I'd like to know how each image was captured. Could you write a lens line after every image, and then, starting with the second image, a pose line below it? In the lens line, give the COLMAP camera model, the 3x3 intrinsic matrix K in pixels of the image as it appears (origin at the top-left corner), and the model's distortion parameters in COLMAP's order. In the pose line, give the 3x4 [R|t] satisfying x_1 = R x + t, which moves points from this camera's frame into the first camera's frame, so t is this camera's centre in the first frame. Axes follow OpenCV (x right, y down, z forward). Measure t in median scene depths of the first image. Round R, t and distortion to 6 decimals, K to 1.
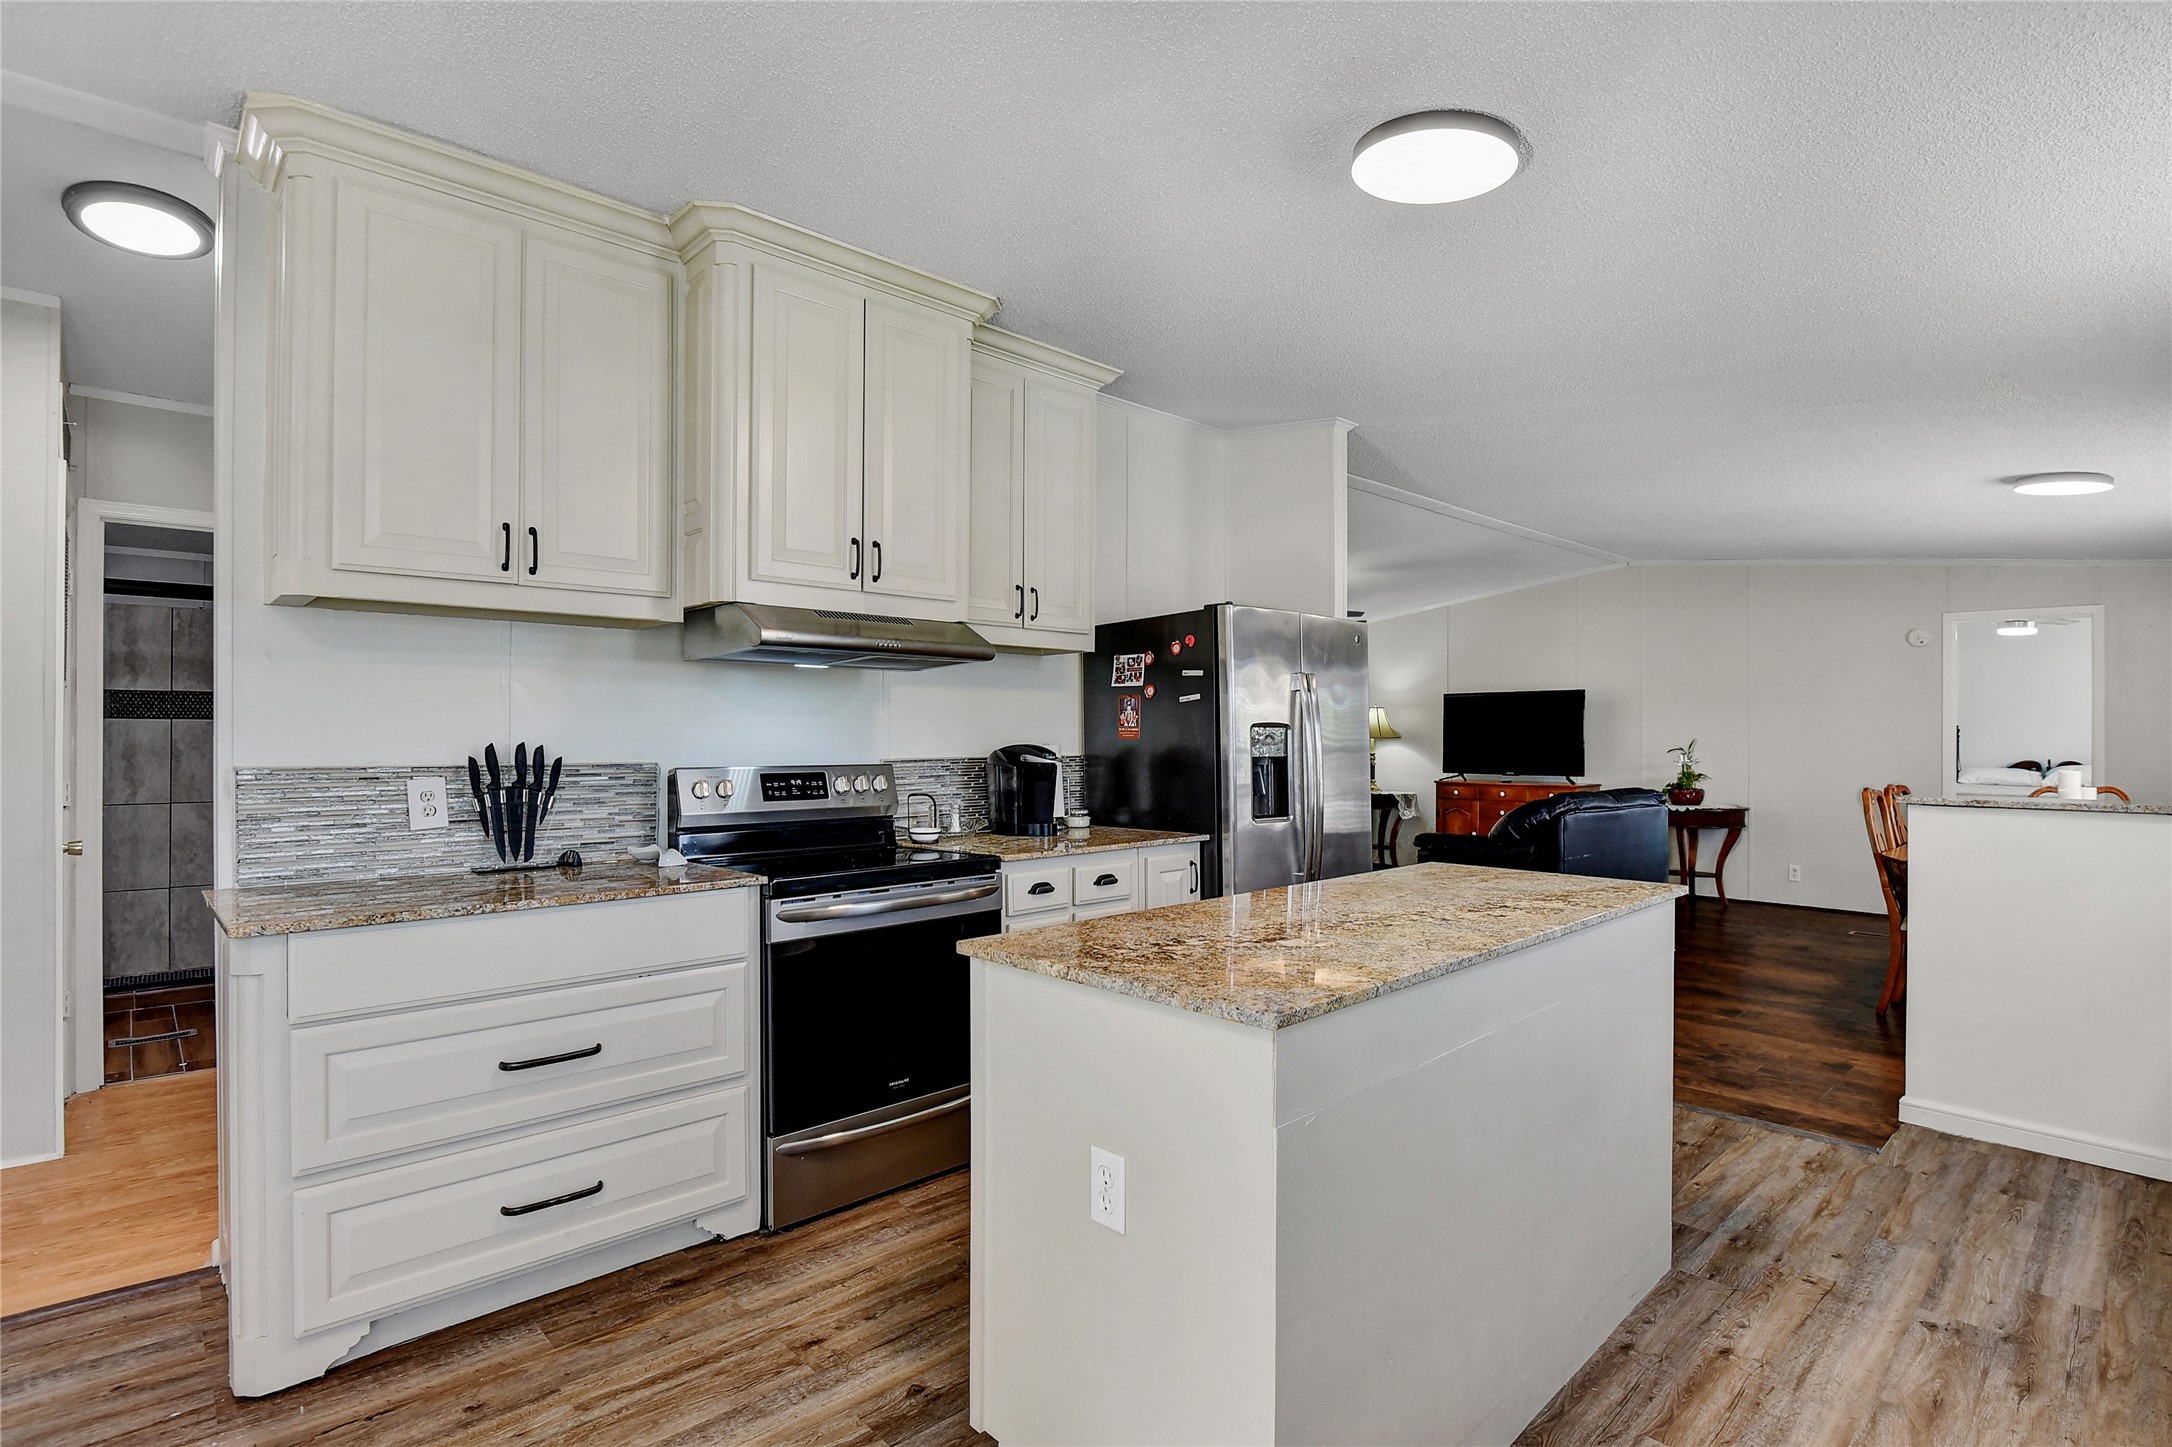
lens RADIAL K [[1044.1, 0, 1062.2], [0, 1044.1, 733.3], [0, 0, 1]] dist [-0.008484, -0.005911]
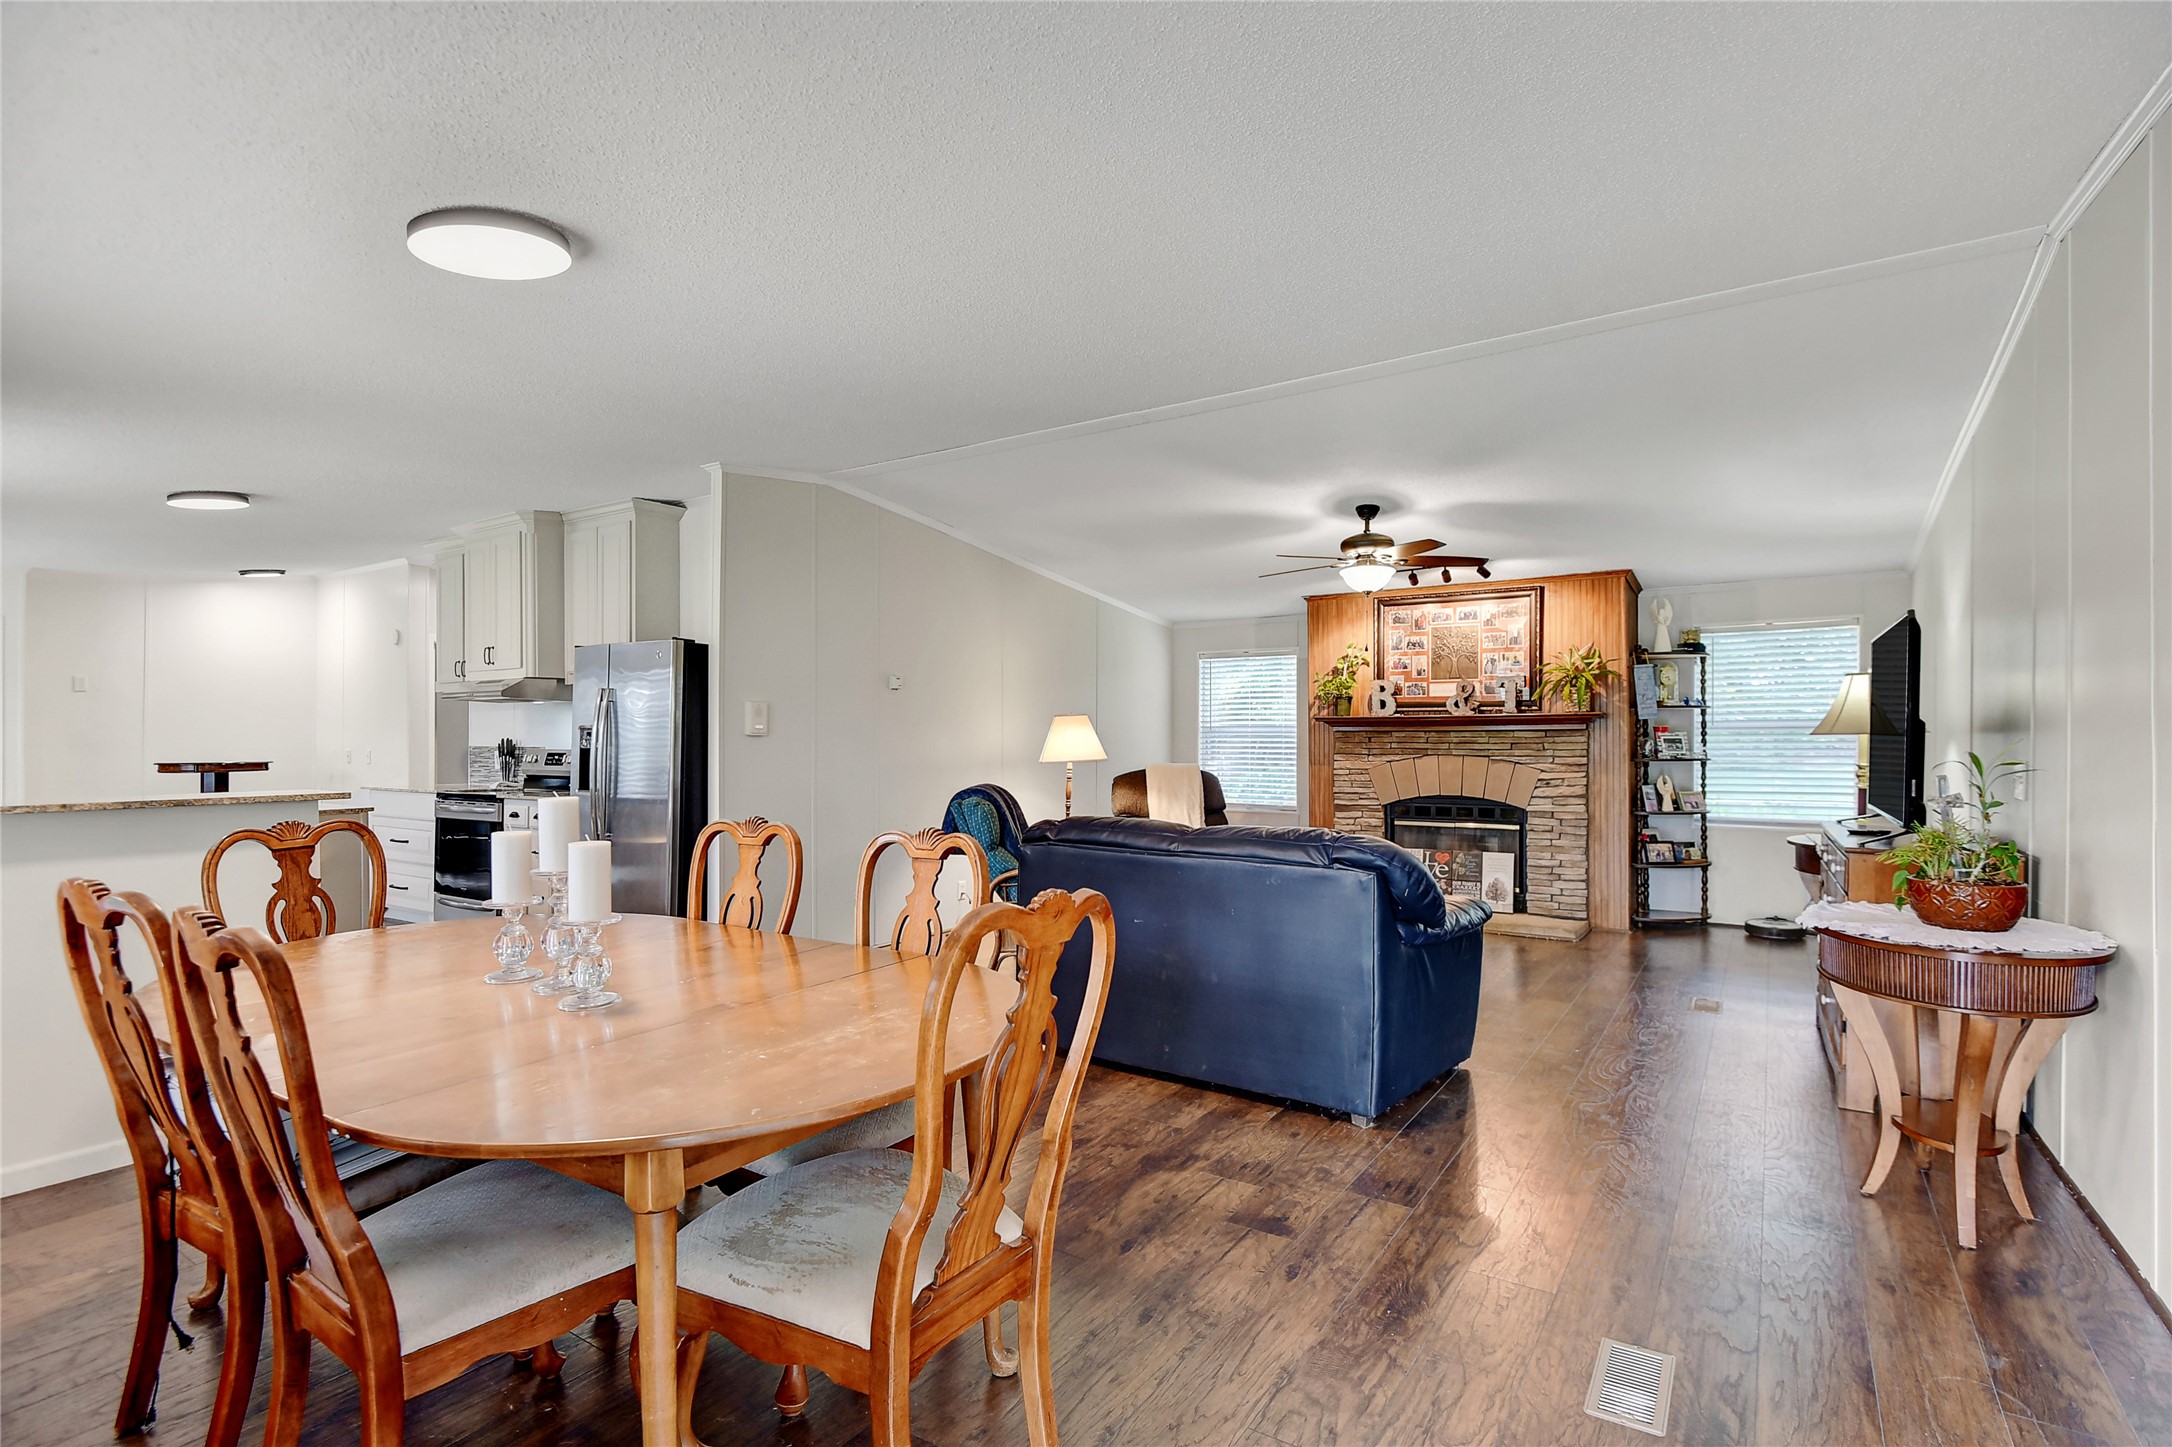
lens RADIAL K [[1044.1, 0, 1072.1], [0, 1044.1, 750.1], [0, 0, 1]] dist [-0.008484, -0.005911]
pose [[0.247505, 0.010874, -0.968826, 2.321516], [0.004562, 0.999913, 0.012388, 0.012967], [0.968876, -0.007486, 0.247433, 1.701042]]
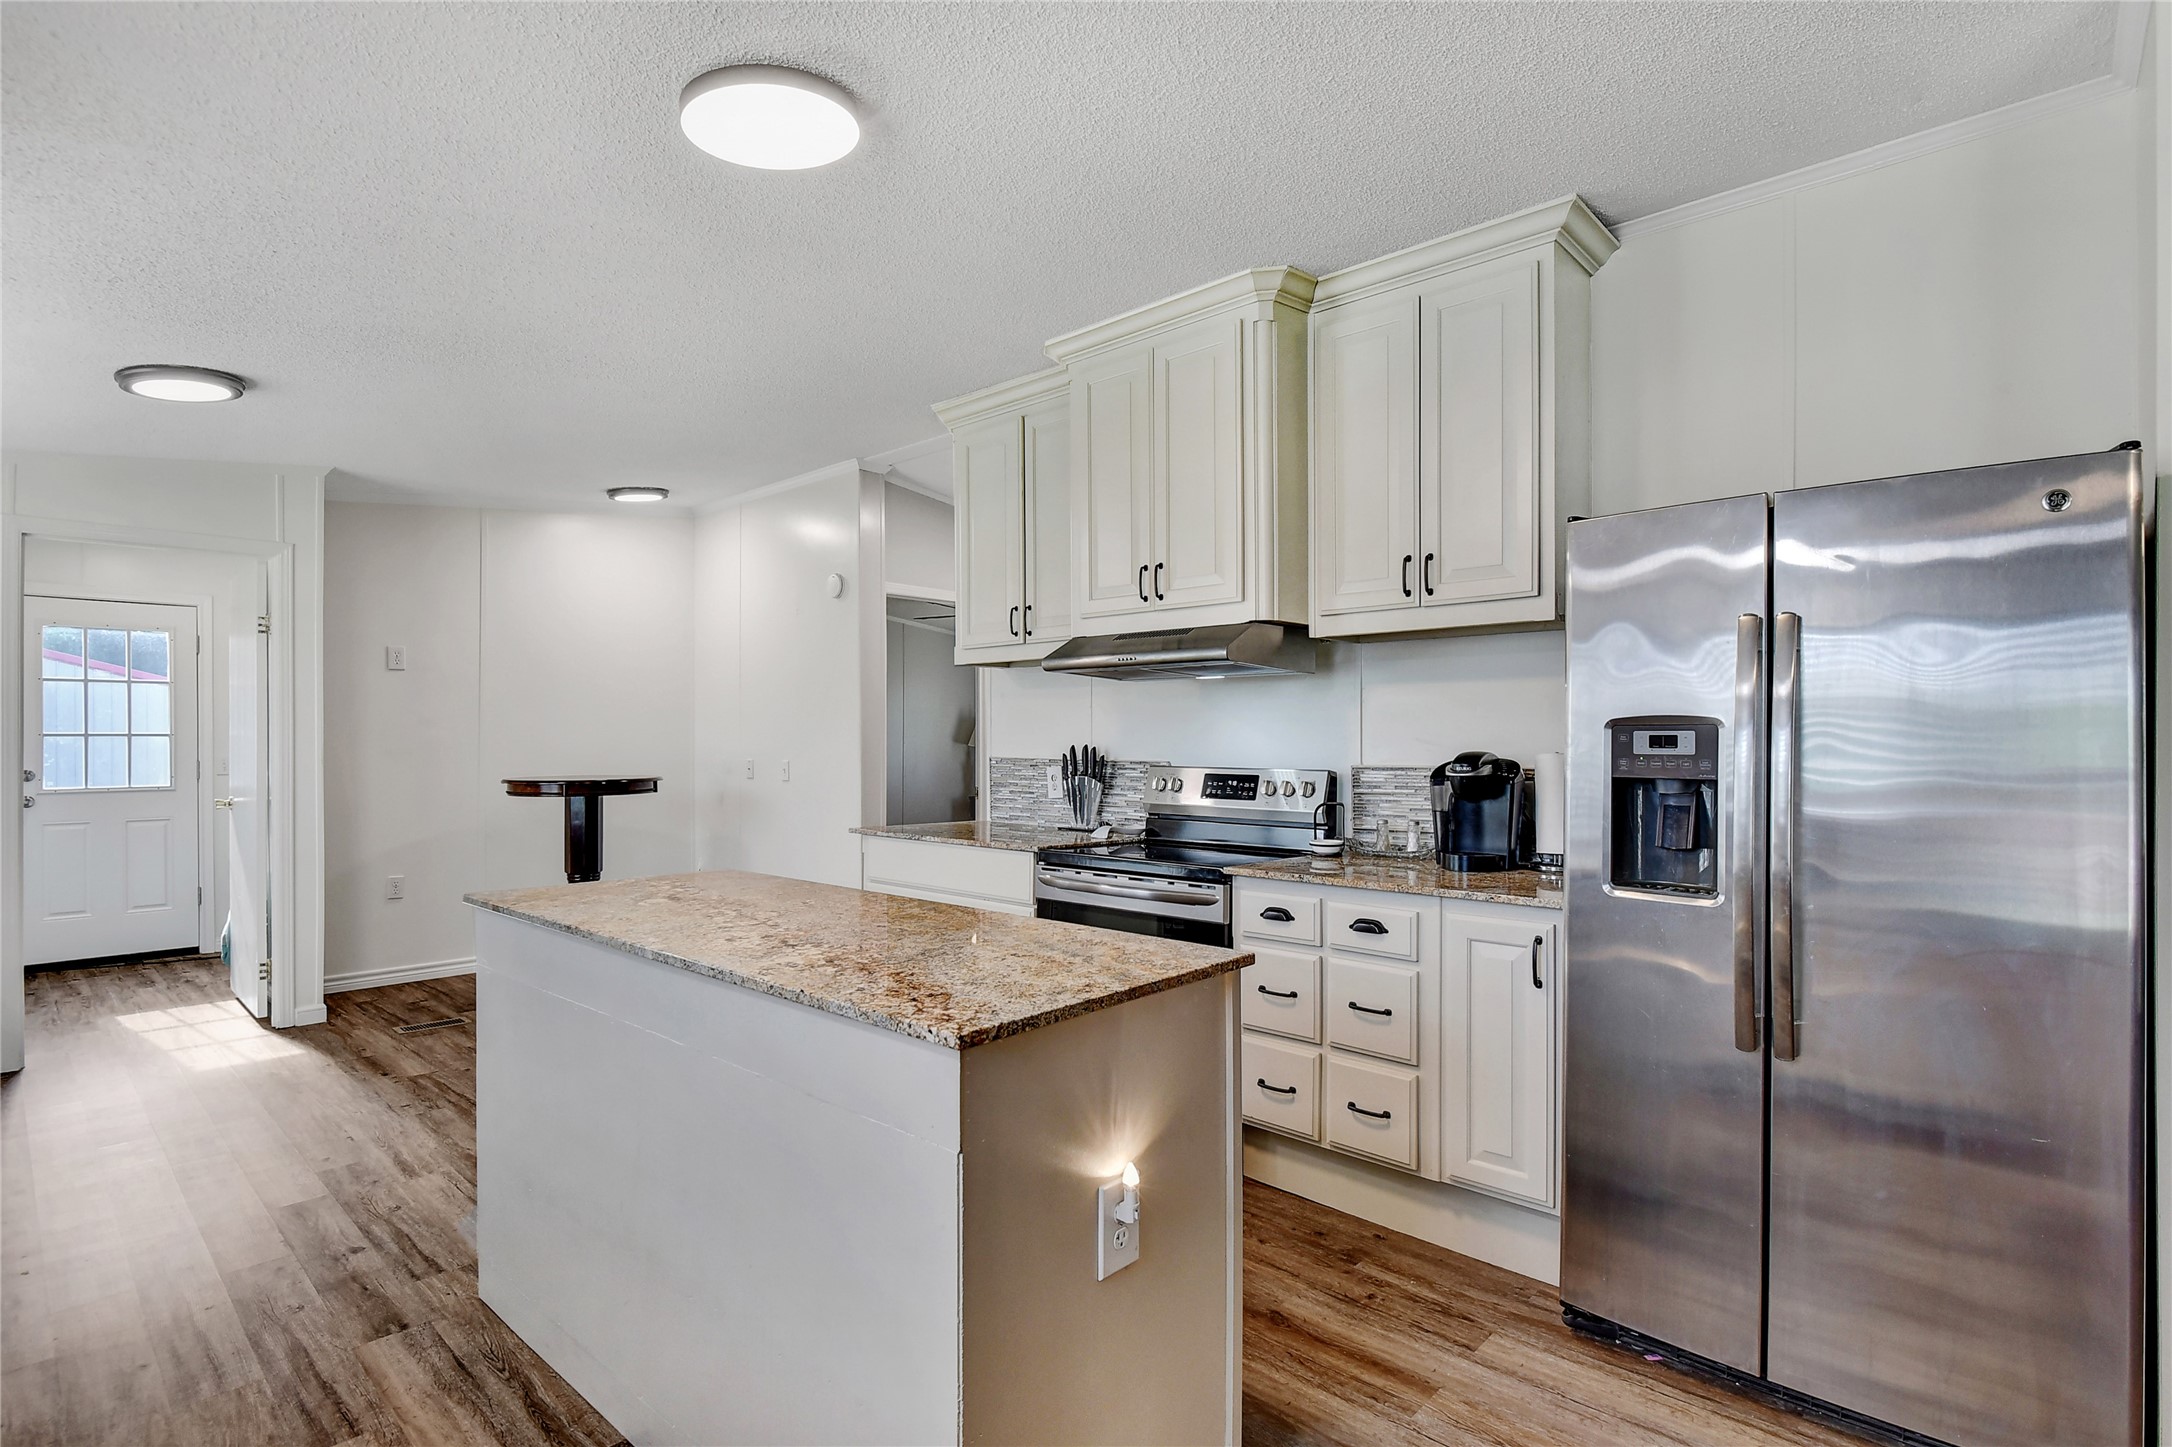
lens RADIAL K [[1044.1, 0, 1094.8], [0, 1044.1, 741.8], [0, 0, 1]] dist [-0.008484, -0.005911]
pose [[0.099756, 0.000166, -0.995012, 0.932893], [0.000175, 1.000000, 0.000184, 0.004570], [0.995012, -0.000193, 0.099756, 0.853621]]
